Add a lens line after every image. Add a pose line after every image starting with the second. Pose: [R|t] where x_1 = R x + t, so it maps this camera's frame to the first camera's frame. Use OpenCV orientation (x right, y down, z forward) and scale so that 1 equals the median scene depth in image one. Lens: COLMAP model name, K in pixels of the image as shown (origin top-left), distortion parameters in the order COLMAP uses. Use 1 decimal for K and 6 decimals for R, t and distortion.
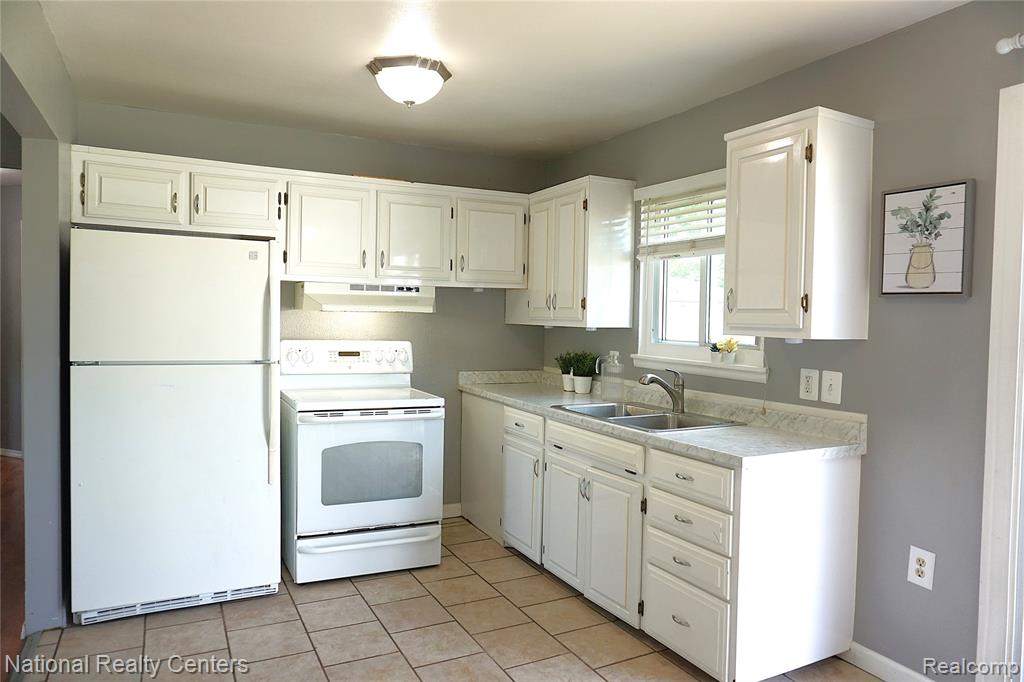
lens RADIAL K [[684.2, 0, 507.6], [0, 684.2, 344.8], [0, 0, 1]] dist [-0.054500, 0.046853]
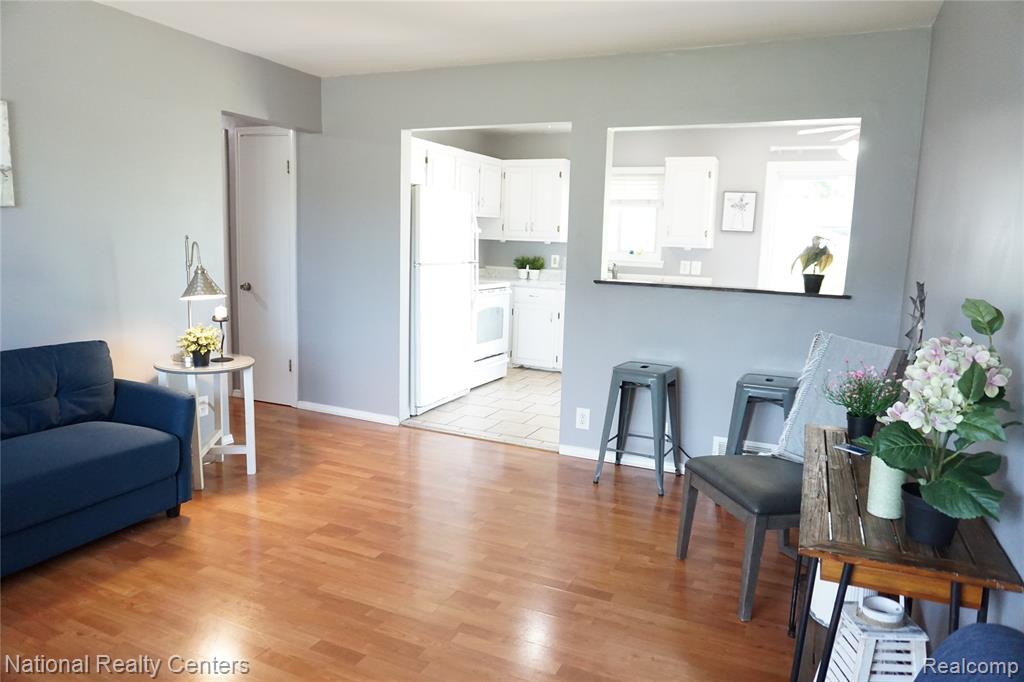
lens RADIAL K [[684.2, 0, 507.6], [0, 684.2, 344.8], [0, 0, 1]] dist [-0.054500, 0.046853]
pose [[0.795810, -0.089568, 0.598886, -1.552450], [0.009258, 0.990685, 0.135862, -0.003189], [-0.605476, -0.102576, 0.789226, -0.554407]]
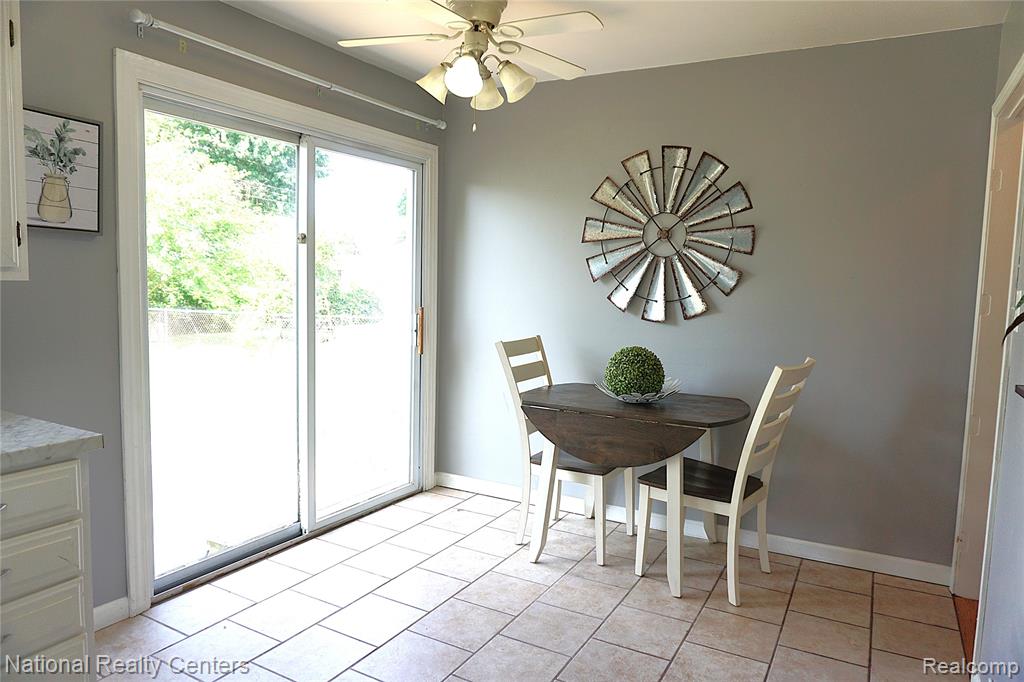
lens RADIAL K [[684.2, 0, 507.6], [0, 684.2, 344.8], [0, 0, 1]] dist [-0.054500, 0.046853]
pose [[-0.544204, -0.114352, 0.831123, -0.457905], [-0.006051, 0.991176, 0.132411, -0.037417], [-0.838931, 0.067029, -0.540094, 0.854995]]
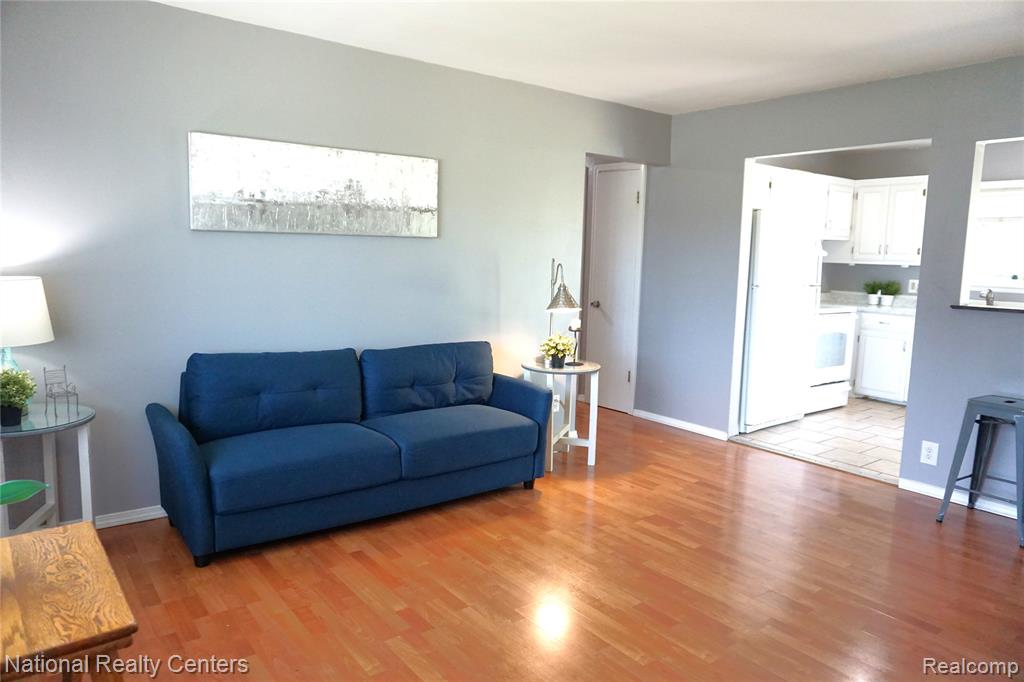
lens RADIAL K [[684.2, 0, 507.6], [0, 684.2, 344.8], [0, 0, 1]] dist [-0.054500, 0.046853]
pose [[0.986614, -0.020754, 0.161750, -1.610238], [0.005144, 0.995336, 0.096334, 0.005608], [-0.162995, -0.094212, 0.982119, -0.687934]]
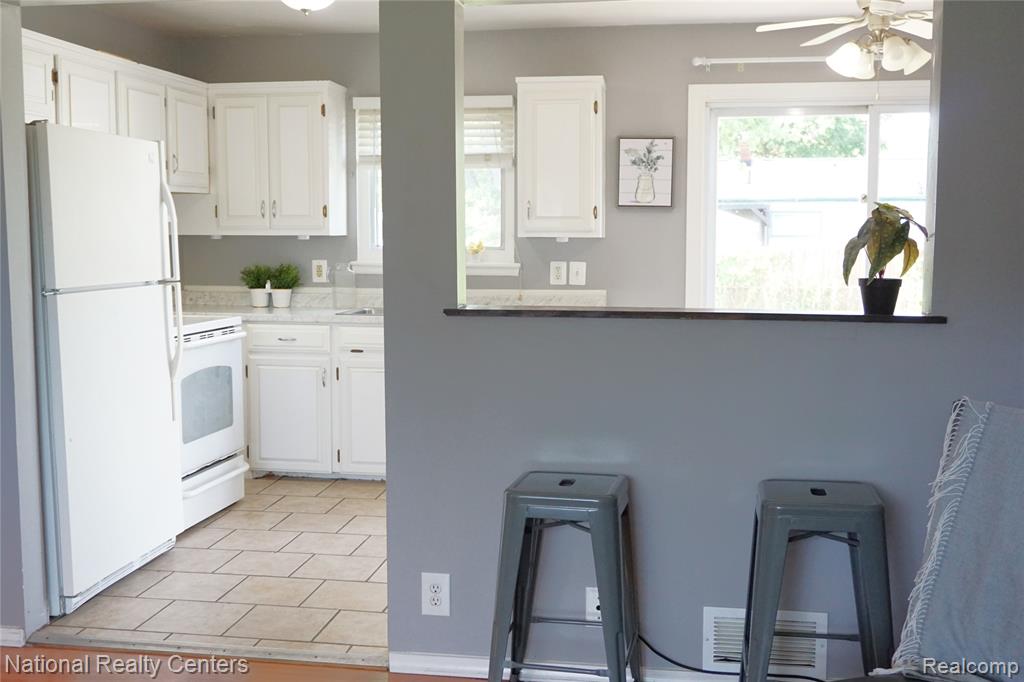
lens RADIAL K [[1096.2, 0, 512.0], [0, 1096.2, 341.0], [0, 0, 1]] dist [-0.005443, 0.000723]
pose [[0.596308, -0.097804, 0.796775, -1.382752], [0.042728, 0.995010, 0.090160, -0.007180], [-0.801617, -0.019719, 0.597512, -0.226059]]
